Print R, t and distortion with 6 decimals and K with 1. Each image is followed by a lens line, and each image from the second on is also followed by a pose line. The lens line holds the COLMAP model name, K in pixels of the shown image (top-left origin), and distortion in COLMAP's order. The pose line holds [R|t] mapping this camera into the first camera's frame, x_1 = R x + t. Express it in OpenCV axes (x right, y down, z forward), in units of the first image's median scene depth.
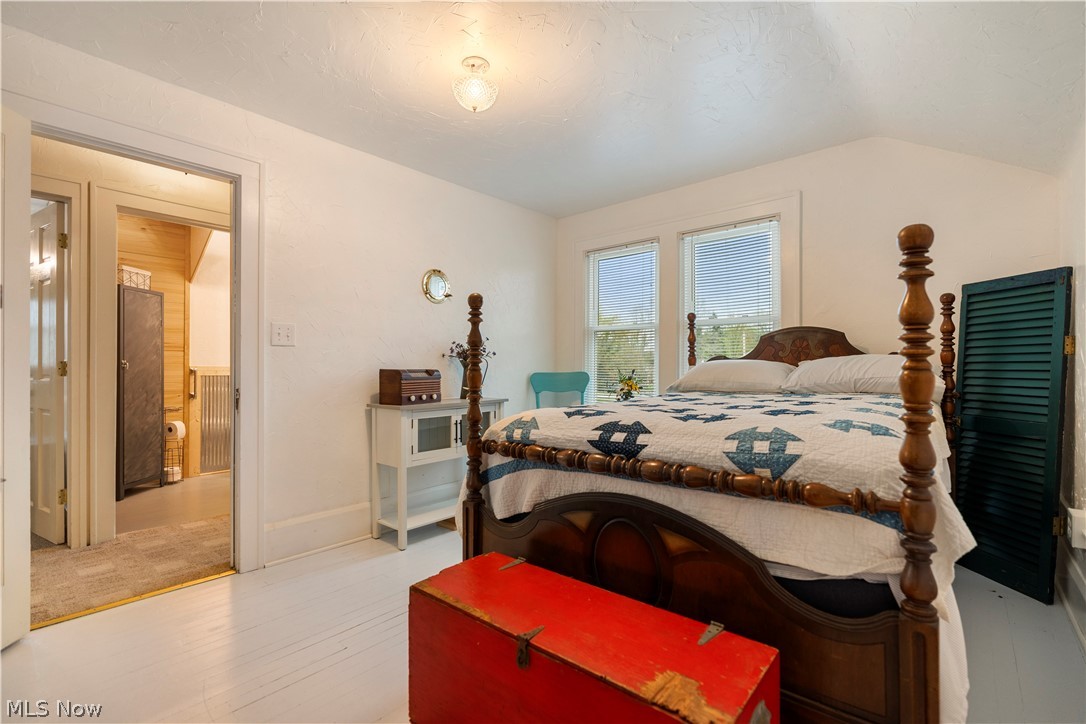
lens RADIAL K [[507.8, 0, 540.5], [0, 507.8, 368.4], [0, 0, 1]] dist [-0.000083, 0.000063]
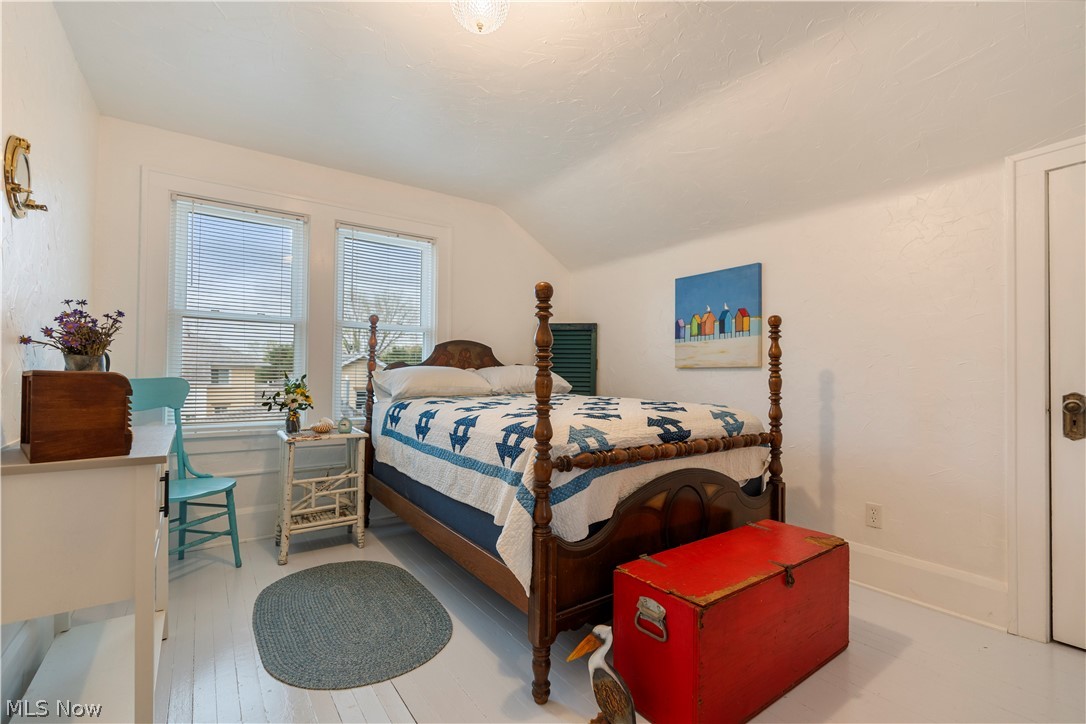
lens RADIAL K [[494.1, 0, 549.5], [0, 494.1, 383.2], [0, 0, 1]] dist [-0.005553, 0.000892]
pose [[0.200530, -0.009542, 0.979641, -0.768097], [-0.009034, 0.999892, 0.011589, 0.006538], [-0.979646, -0.011174, 0.200423, 0.707302]]
